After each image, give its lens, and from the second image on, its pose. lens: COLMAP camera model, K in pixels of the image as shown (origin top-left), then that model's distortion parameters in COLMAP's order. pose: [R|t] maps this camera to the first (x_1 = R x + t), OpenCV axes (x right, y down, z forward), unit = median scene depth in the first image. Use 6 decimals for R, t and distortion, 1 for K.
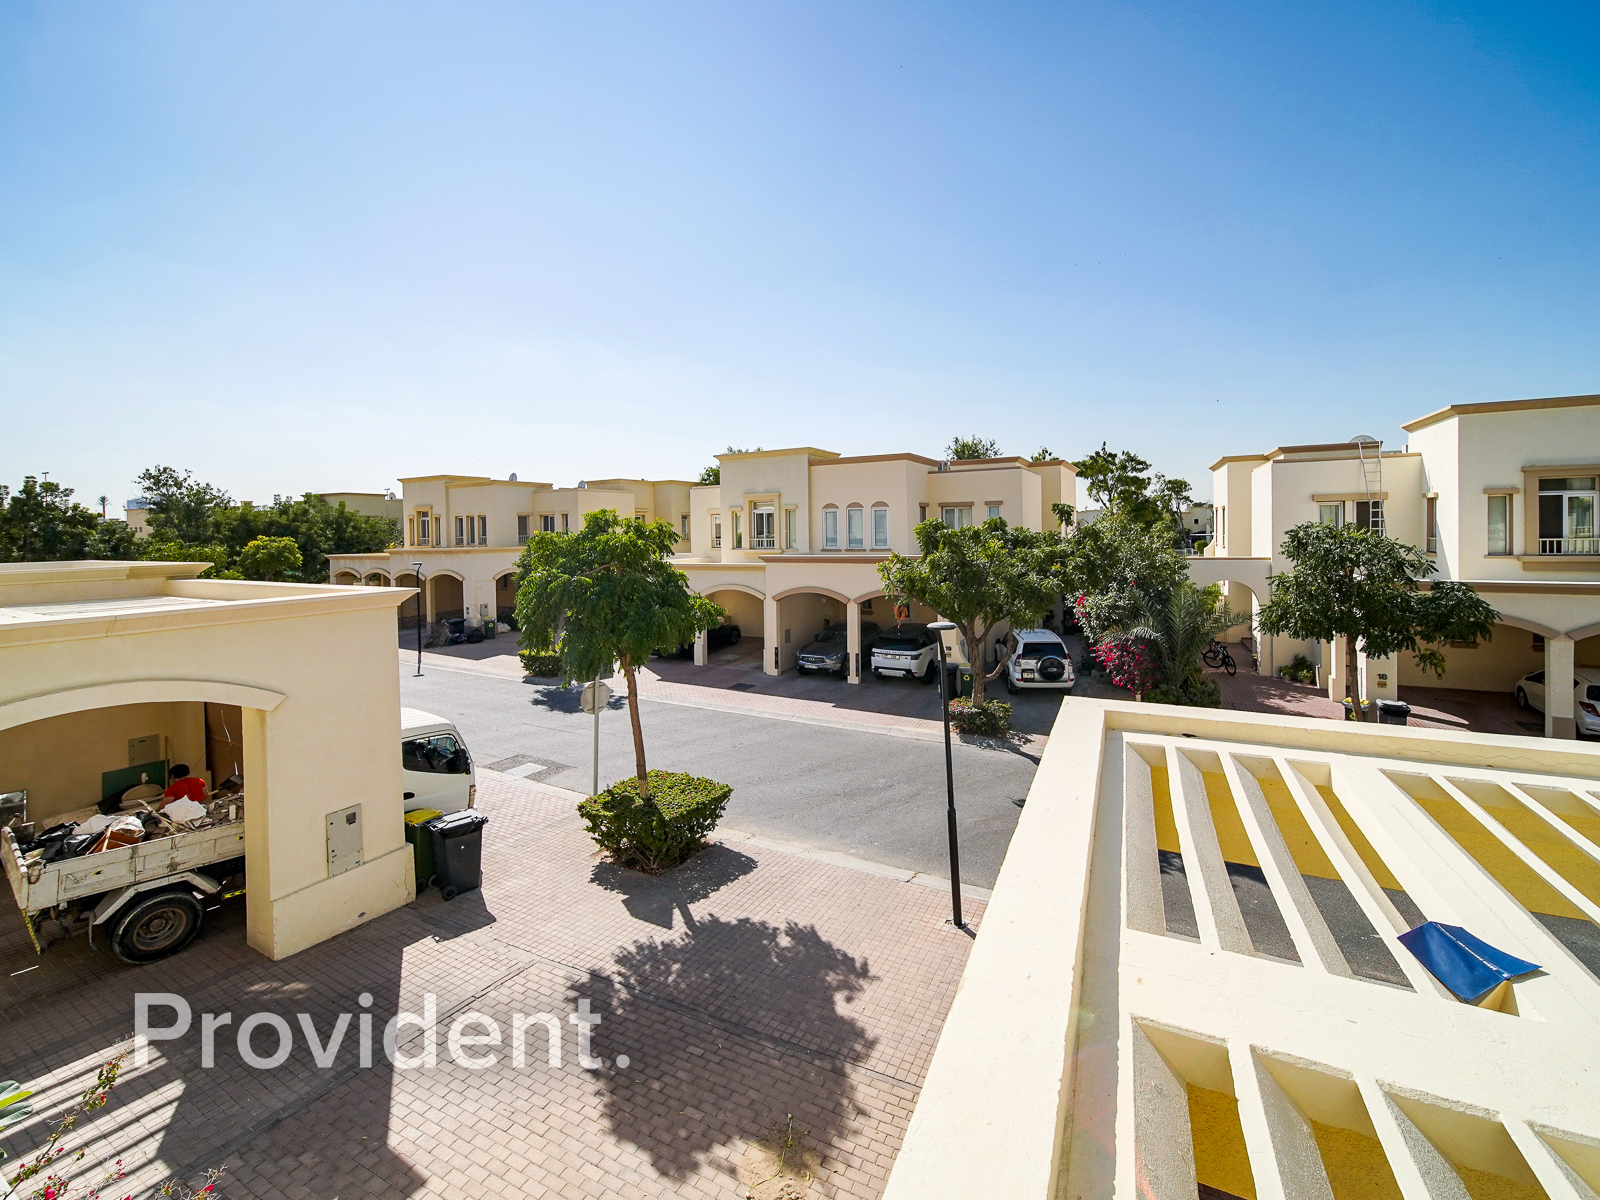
lens RADIAL K [[652.4, 0, 807.0], [0, 652.4, 562.5], [0, 0, 1]] dist [0.000099, -0.000087]
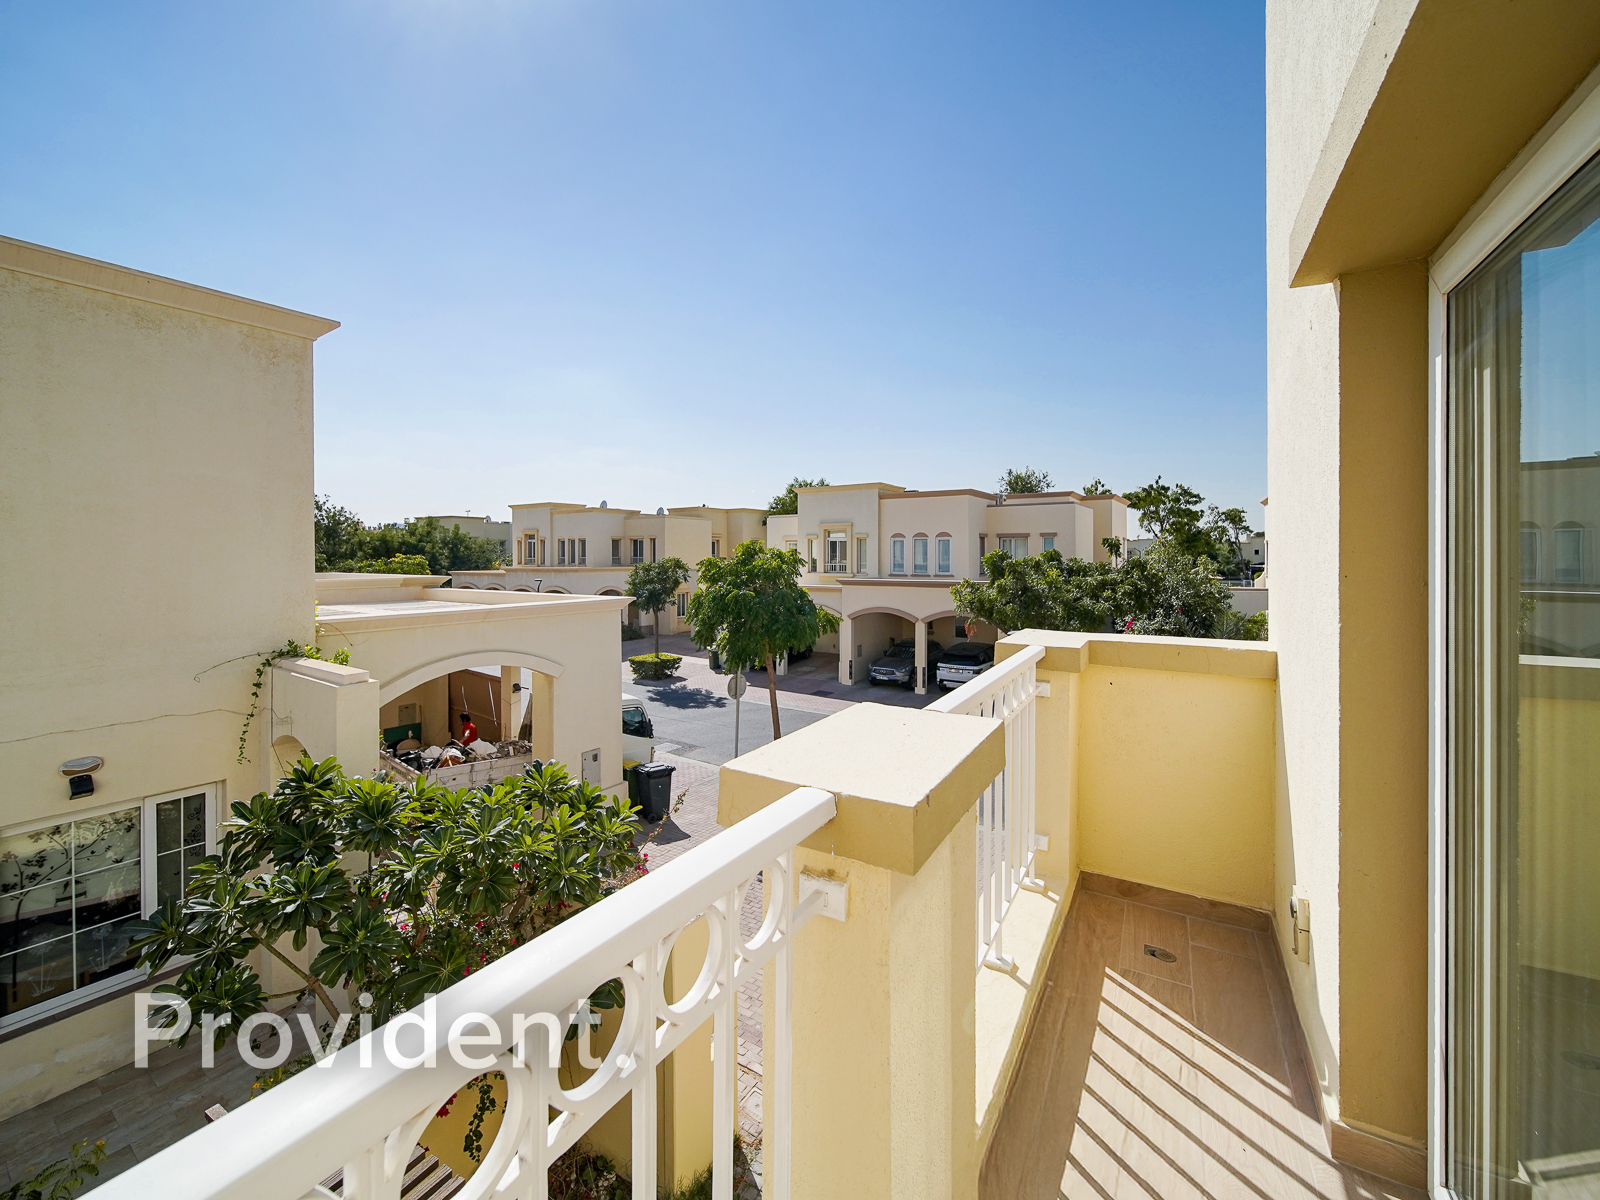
lens RADIAL K [[646.0, 0, 804.8], [0, 646.0, 575.7], [0, 0, 1]] dist [0.001220, -0.002579]
pose [[0.997245, 0.018362, -0.071876, -0.042856], [-0.019571, 0.999678, -0.016149, 0.002869], [0.071557, 0.017511, 0.997283, -0.109903]]
